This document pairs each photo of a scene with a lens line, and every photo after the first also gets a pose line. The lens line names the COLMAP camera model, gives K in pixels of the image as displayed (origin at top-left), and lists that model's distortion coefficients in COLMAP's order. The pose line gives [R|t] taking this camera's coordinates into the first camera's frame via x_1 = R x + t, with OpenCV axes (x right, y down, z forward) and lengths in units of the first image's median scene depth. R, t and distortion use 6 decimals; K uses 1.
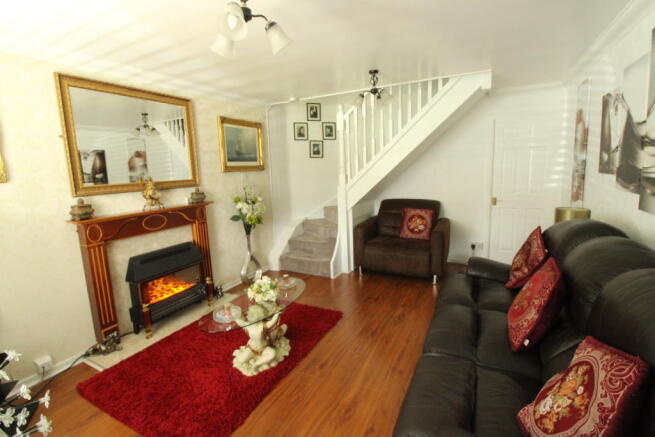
lens RADIAL K [[305.4, 0, 327.4], [0, 305.4, 216.9], [0, 0, 1]] dist [-0.005666, -0.001260]
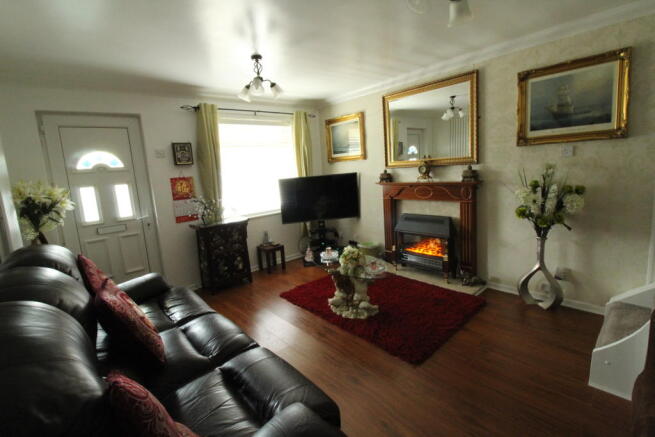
lens RADIAL K [[305.4, 0, 327.5], [0, 305.4, 213.8], [0, 0, 1]] dist [-0.005666, -0.001260]
pose [[-0.343195, 0.201159, -0.917471, 0.626861], [-0.071046, 0.968439, 0.238910, -0.144129], [0.936573, 0.147175, -0.318072, 0.902066]]
